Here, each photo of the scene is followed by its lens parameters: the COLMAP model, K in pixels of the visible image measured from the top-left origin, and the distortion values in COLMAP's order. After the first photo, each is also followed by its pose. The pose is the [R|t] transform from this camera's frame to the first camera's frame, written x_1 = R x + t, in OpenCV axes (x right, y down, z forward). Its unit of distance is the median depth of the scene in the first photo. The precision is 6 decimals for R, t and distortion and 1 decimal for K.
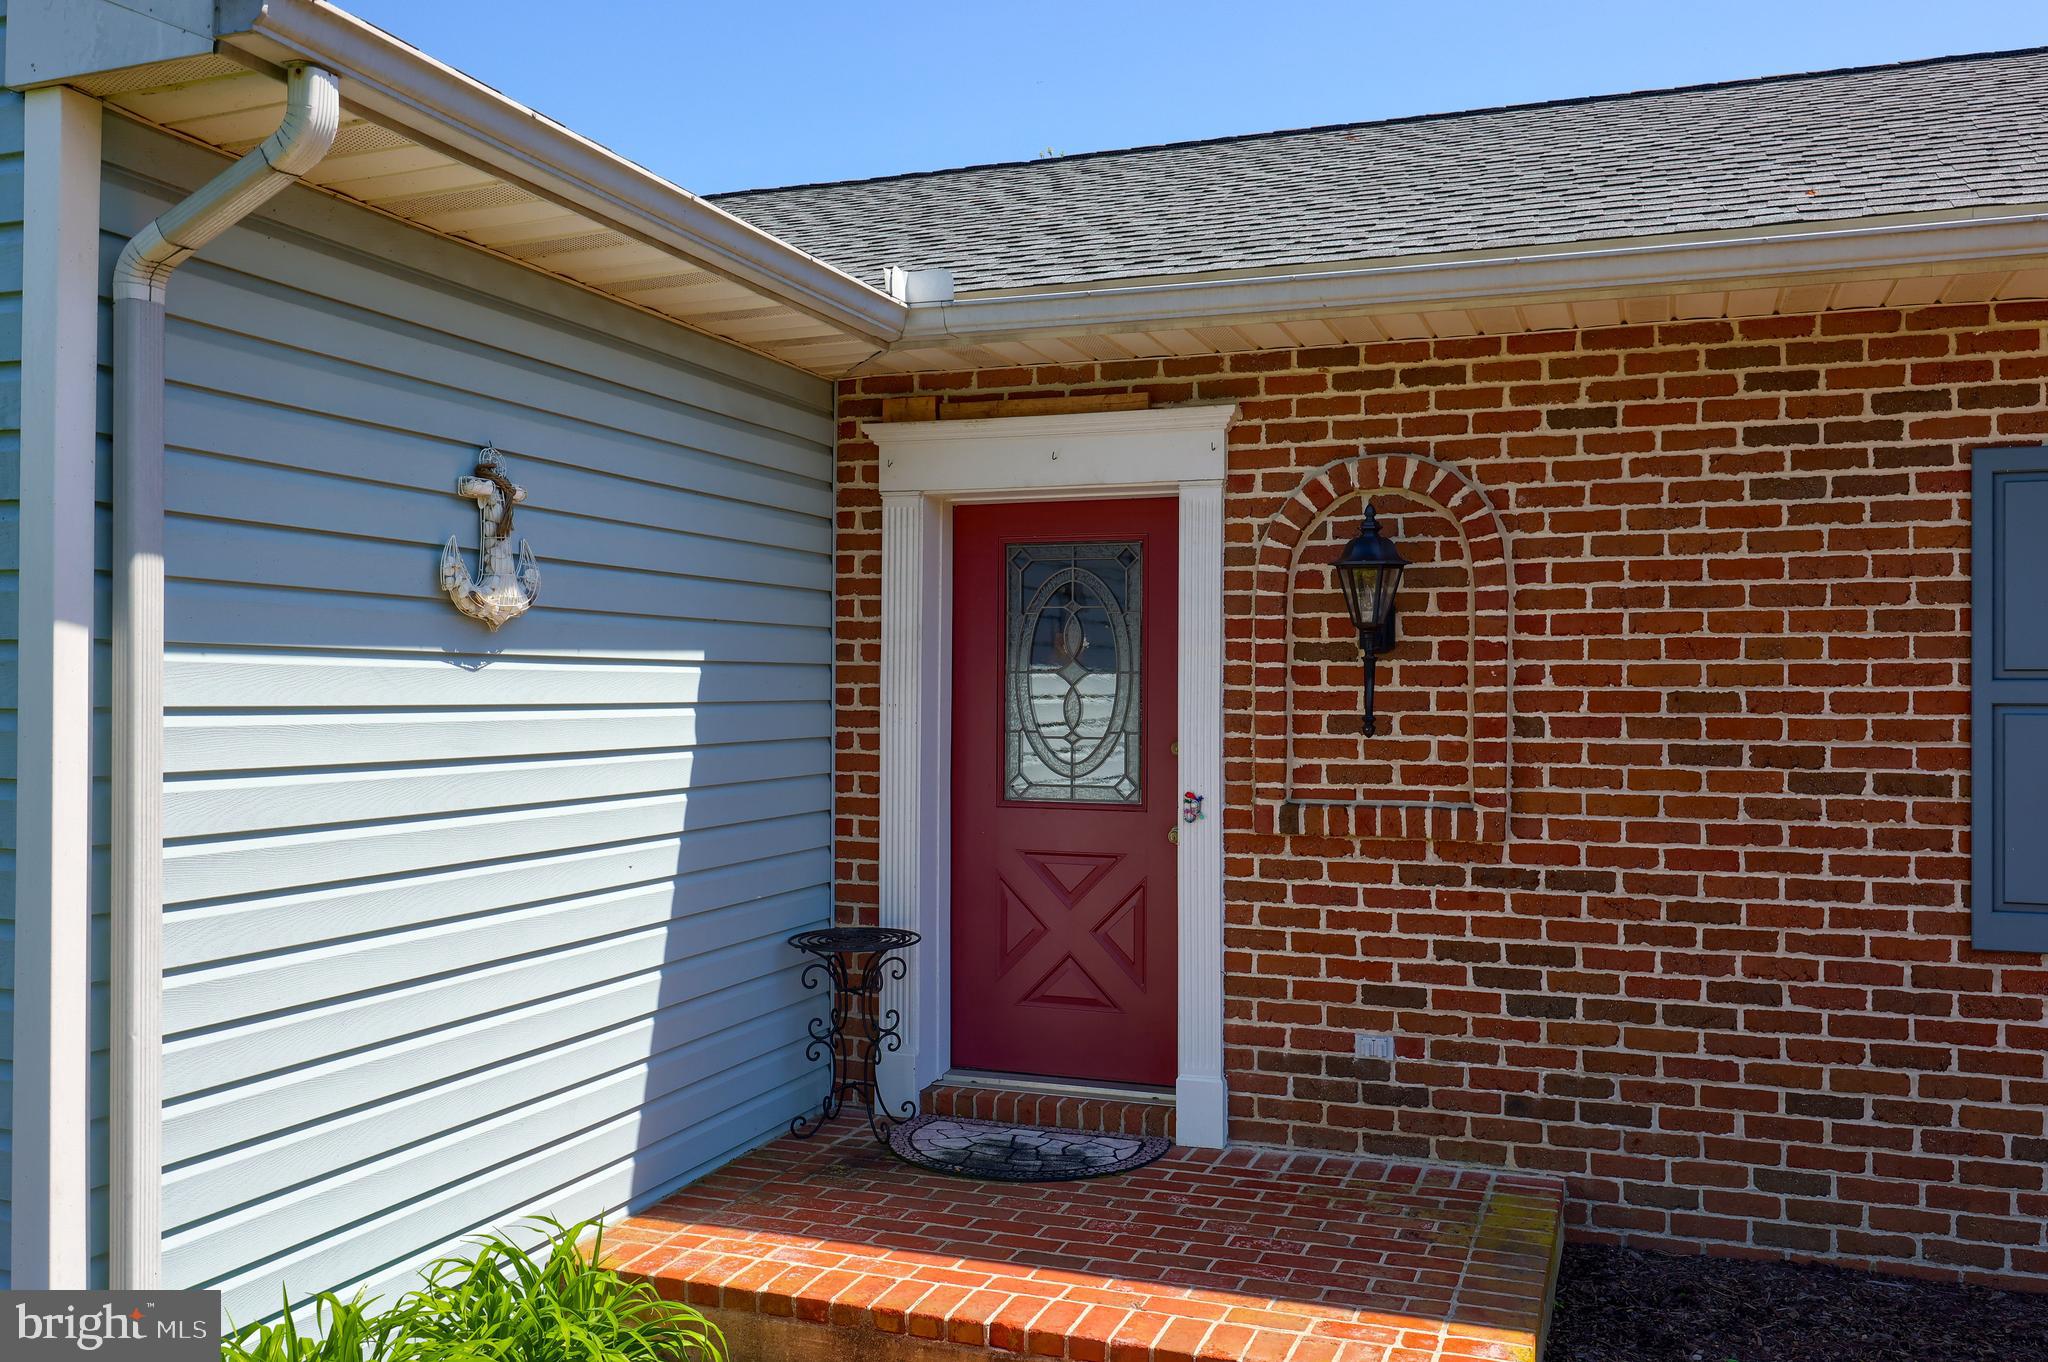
lens RADIAL K [[1664.8, 0, 1024.0], [0, 1664.8, 681.0], [0, 0, 1]] dist [0.003662, -0.004040]
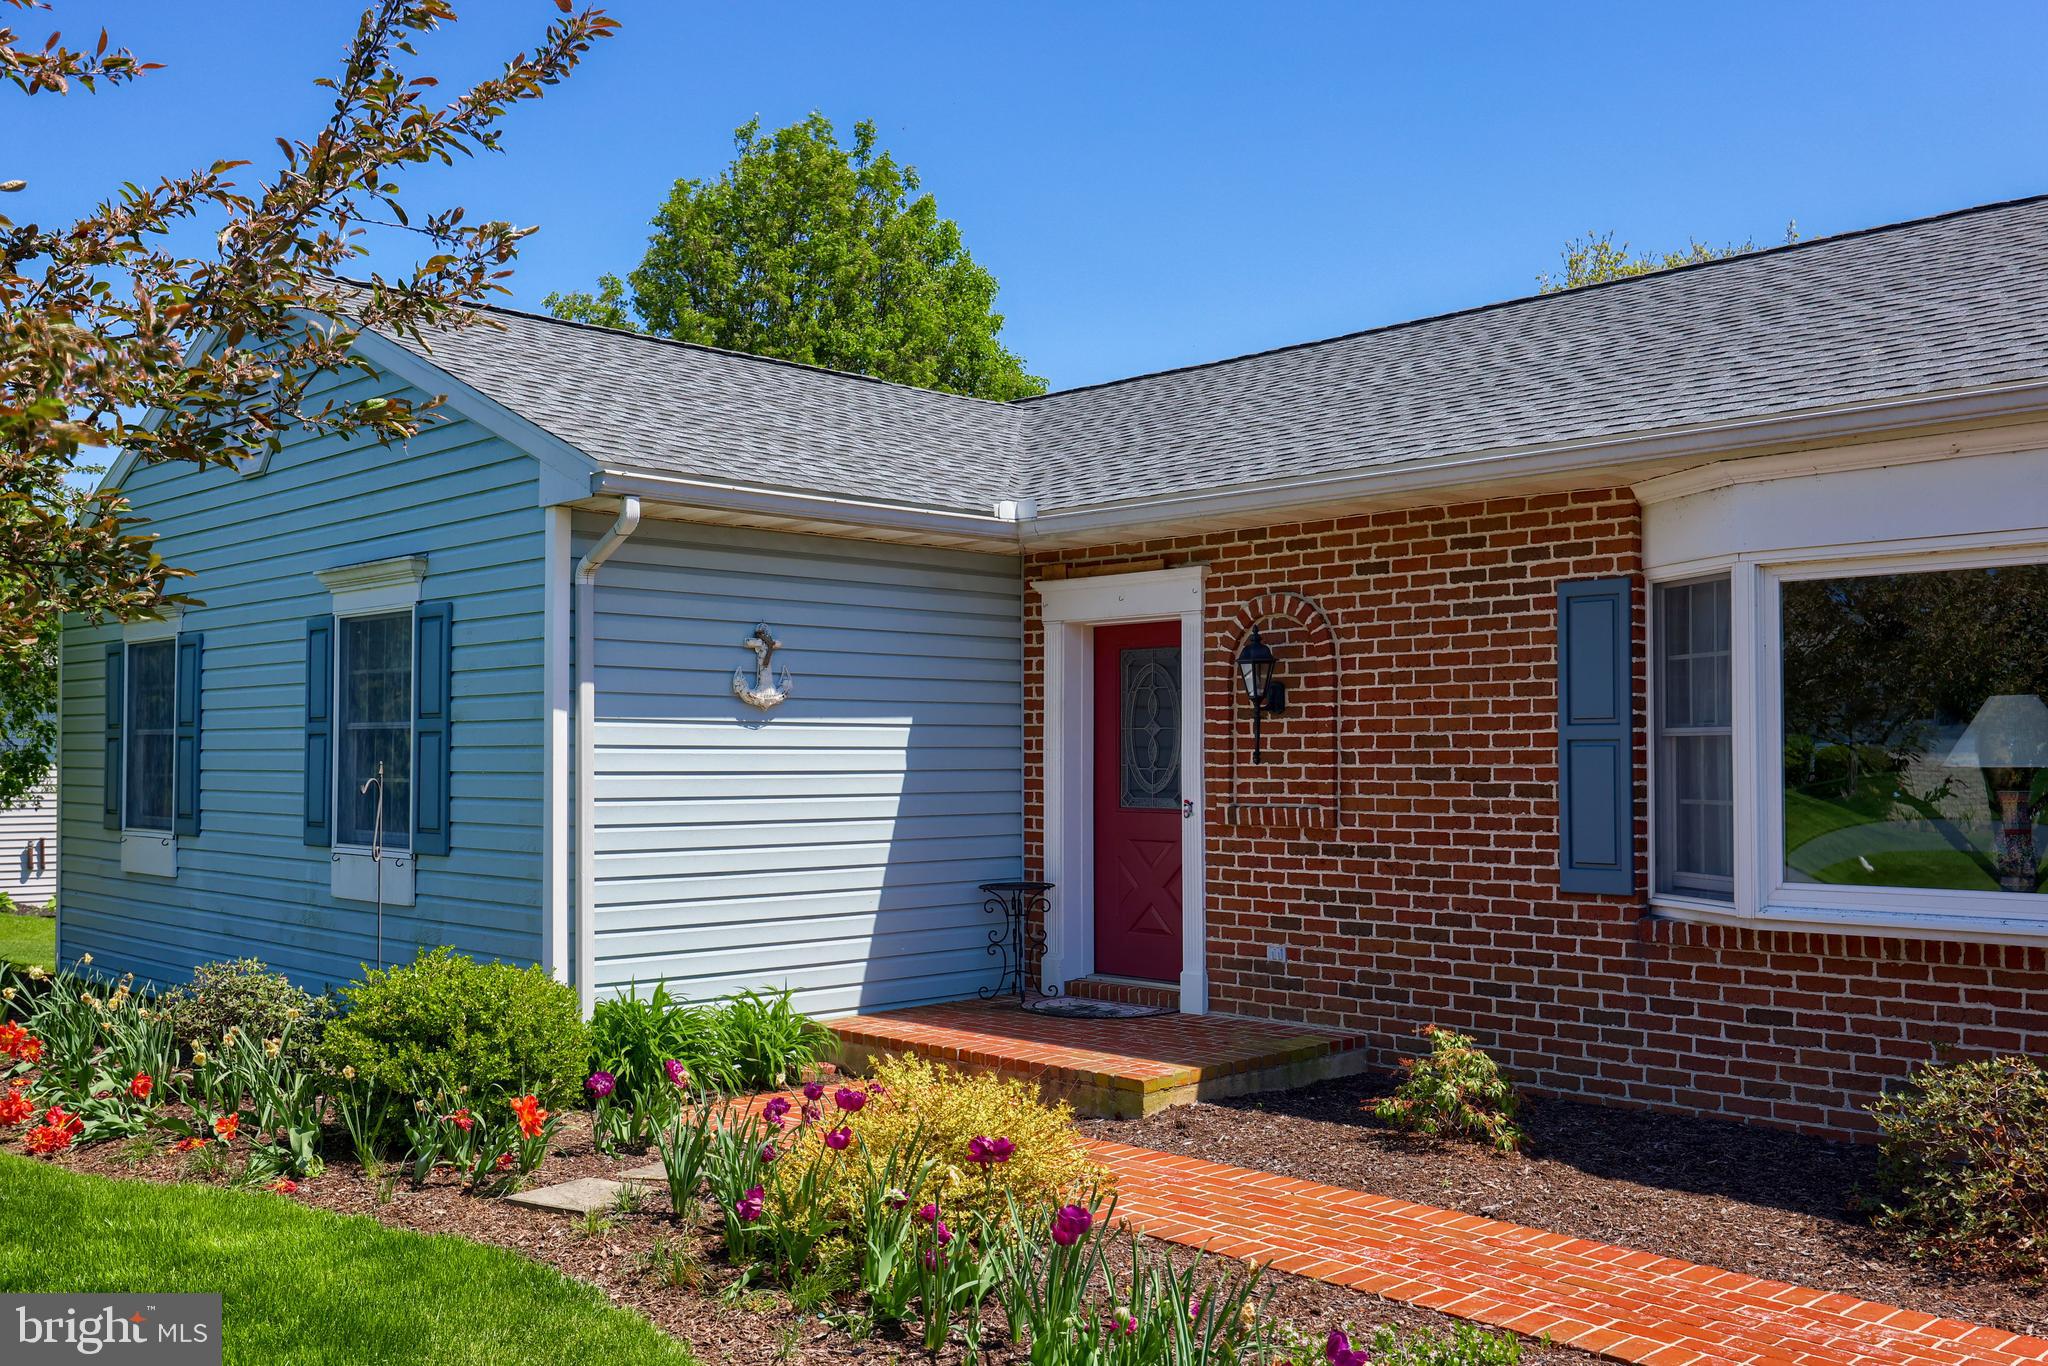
lens RADIAL K [[1841.2, 0, 1023.5], [0, 1841.2, 751.3], [0, 0, 1]] dist [0.003030, -0.001569]
pose [[0.897618, -0.006256, -0.440729, 0.822787], [0.006094, 0.999980, -0.001784, 0.022668], [0.440731, -0.001084, 0.897638, -0.772087]]
